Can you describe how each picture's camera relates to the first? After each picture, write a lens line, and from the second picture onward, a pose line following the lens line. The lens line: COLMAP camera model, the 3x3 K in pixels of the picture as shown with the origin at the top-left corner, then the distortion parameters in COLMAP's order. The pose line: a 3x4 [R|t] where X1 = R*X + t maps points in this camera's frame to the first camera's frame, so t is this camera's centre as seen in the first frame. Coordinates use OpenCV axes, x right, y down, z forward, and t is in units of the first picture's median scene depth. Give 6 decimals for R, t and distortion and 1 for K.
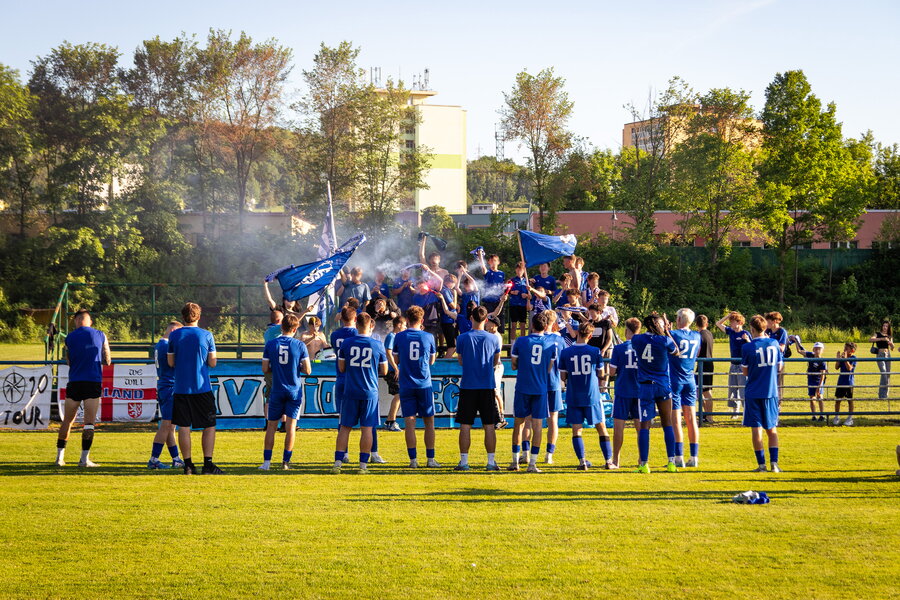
lens RADIAL K [[1783.3, 0, 450.2], [0, 1783.3, 404.6], [0, 0, 1]] dist [-0.001465, 0.153104]
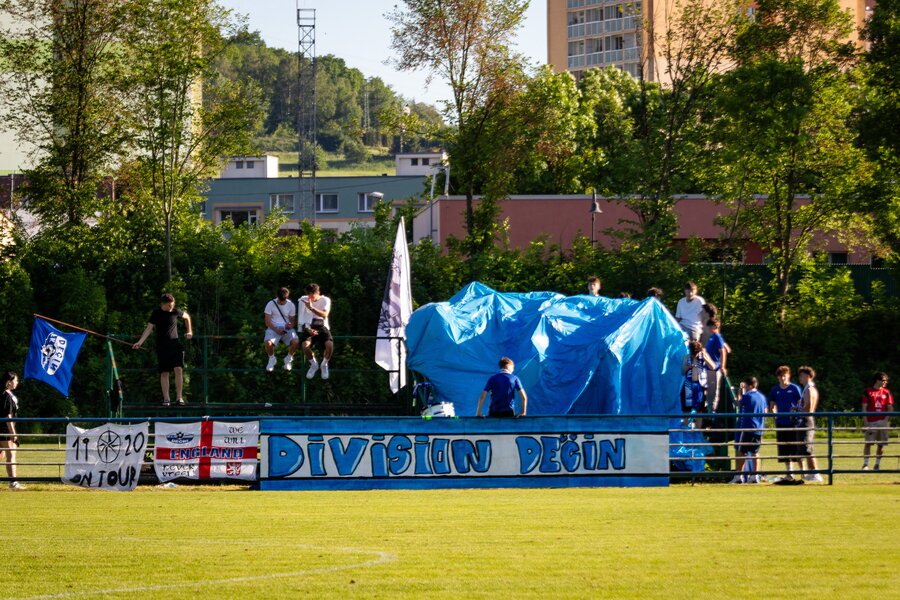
lens RADIAL K [[5253.9, 0, 450.0], [0, 5253.9, 300.0], [0, 0, 1]] dist [-0.717339, 21.942414]
pose [[0.995327, -0.001888, 0.096548, -0.330015], [0.008970, 0.997293, -0.072975, 0.115825], [-0.096149, 0.073500, 0.992650, -1.755335]]
